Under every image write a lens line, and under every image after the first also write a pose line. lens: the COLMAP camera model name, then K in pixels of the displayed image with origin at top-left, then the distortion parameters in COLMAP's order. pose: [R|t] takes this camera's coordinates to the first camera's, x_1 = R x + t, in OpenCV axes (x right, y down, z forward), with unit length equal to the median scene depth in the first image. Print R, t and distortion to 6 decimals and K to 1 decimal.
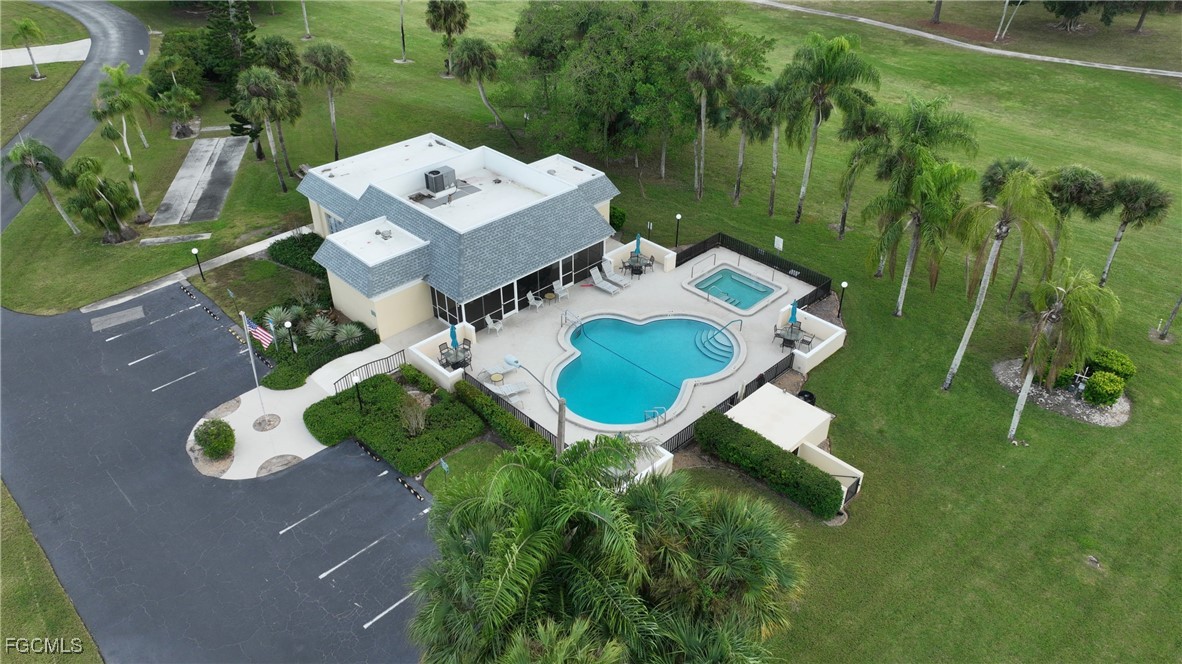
lens RADIAL K [[827.1, 0, 591.0], [0, 827.1, 332.0], [0, 0, 1]] dist [0.001340, 0.000239]
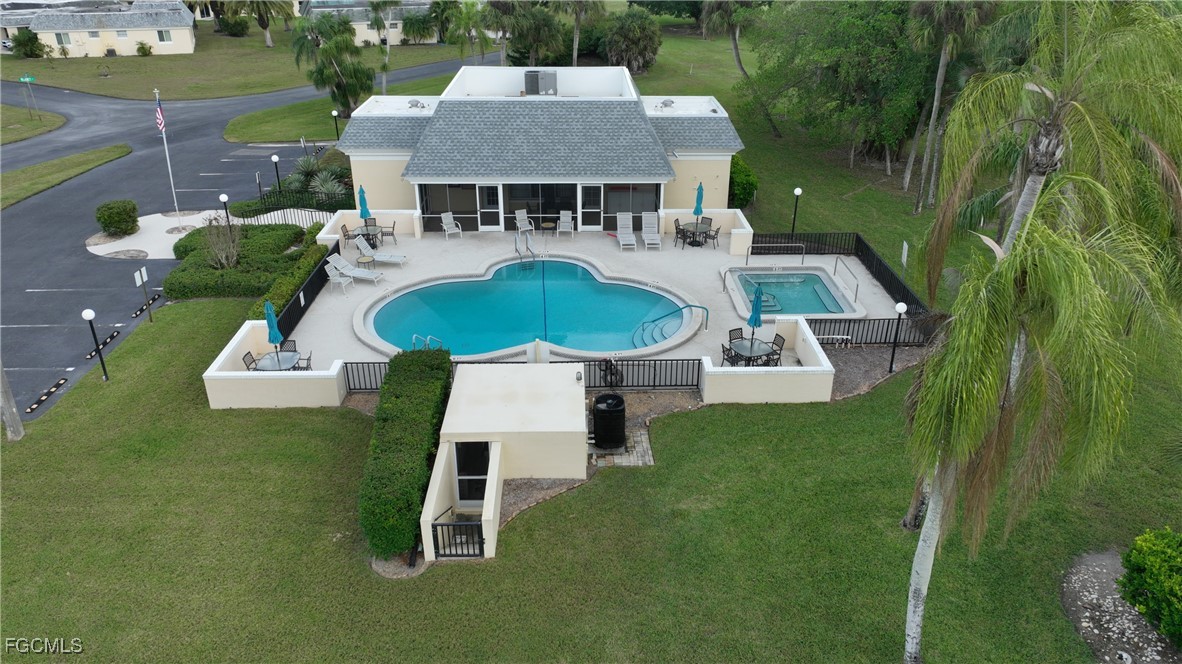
lens RADIAL K [[827.1, 0, 591.0], [0, 827.1, 332.0], [0, 0, 1]] dist [0.001340, 0.000239]
pose [[0.730589, 0.301610, -0.612594, 0.485188], [-0.384355, 0.923177, -0.003863, 0.035281], [0.564368, 0.238276, 0.790389, 0.466278]]
